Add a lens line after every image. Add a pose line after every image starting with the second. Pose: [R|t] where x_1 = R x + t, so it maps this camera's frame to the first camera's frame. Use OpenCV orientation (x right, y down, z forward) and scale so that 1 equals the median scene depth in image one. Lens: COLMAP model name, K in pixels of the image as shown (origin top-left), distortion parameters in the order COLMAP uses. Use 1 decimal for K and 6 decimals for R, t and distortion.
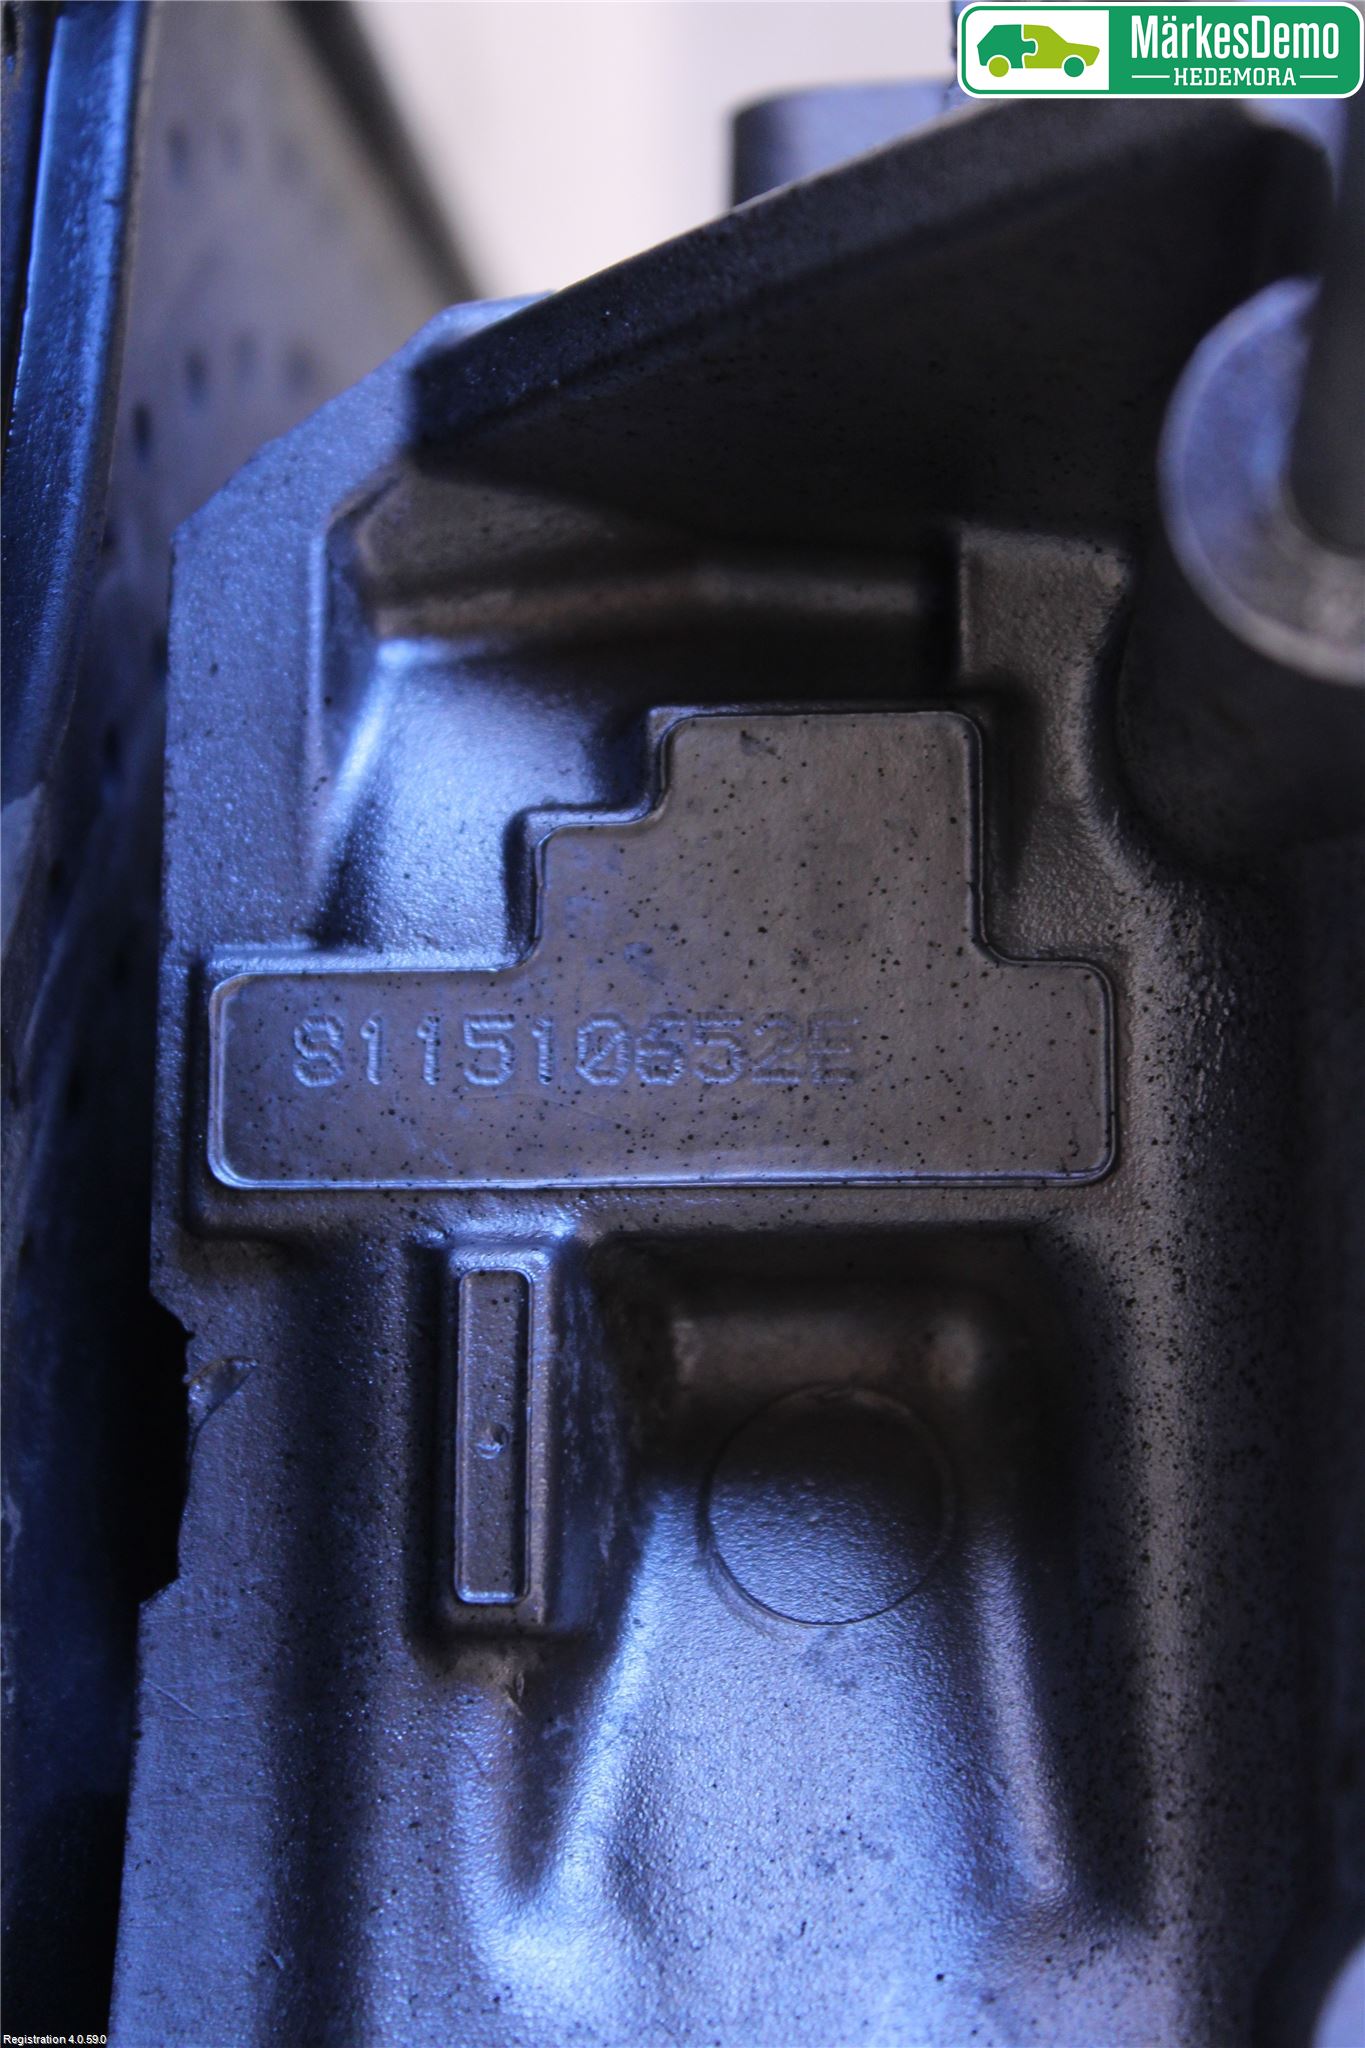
lens RADIAL K [[4506.5, 0, 682.5], [0, 4506.5, 1024.0], [0, 0, 1]] dist [0.013064, 0.167427]
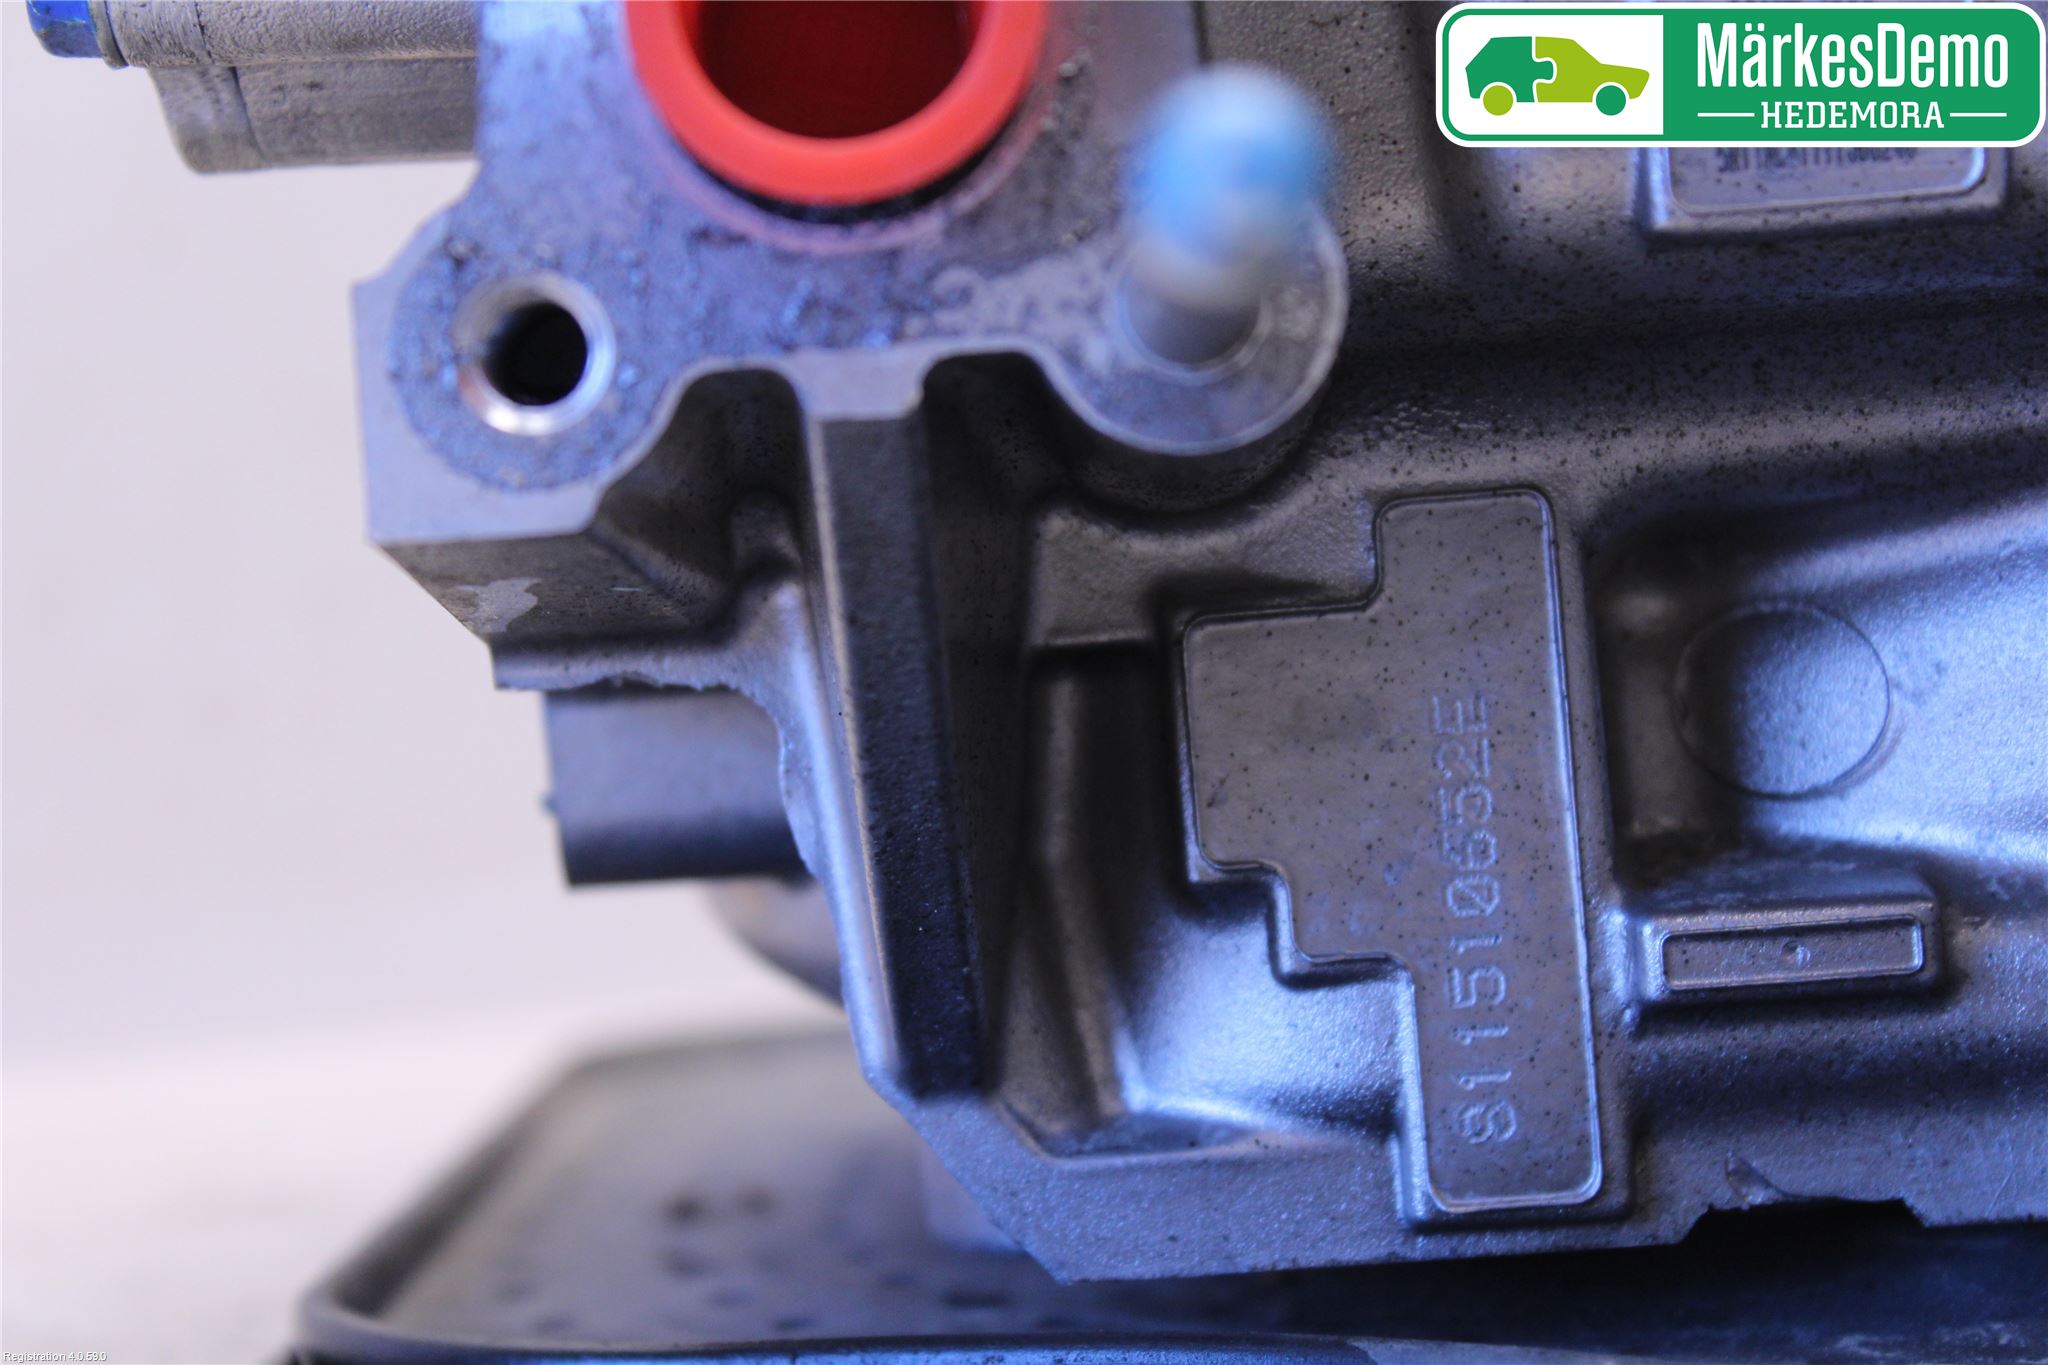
lens RADIAL K [[4506.5, 0, 1024.0], [0, 4506.5, 682.5], [0, 0, 1]] dist [0.013064, 0.167427]
pose [[-0.079620, -0.993474, 0.081665, -0.051526], [0.988821, -0.068355, 0.132514, -0.282264], [-0.126067, 0.091303, 0.987811, -0.241475]]
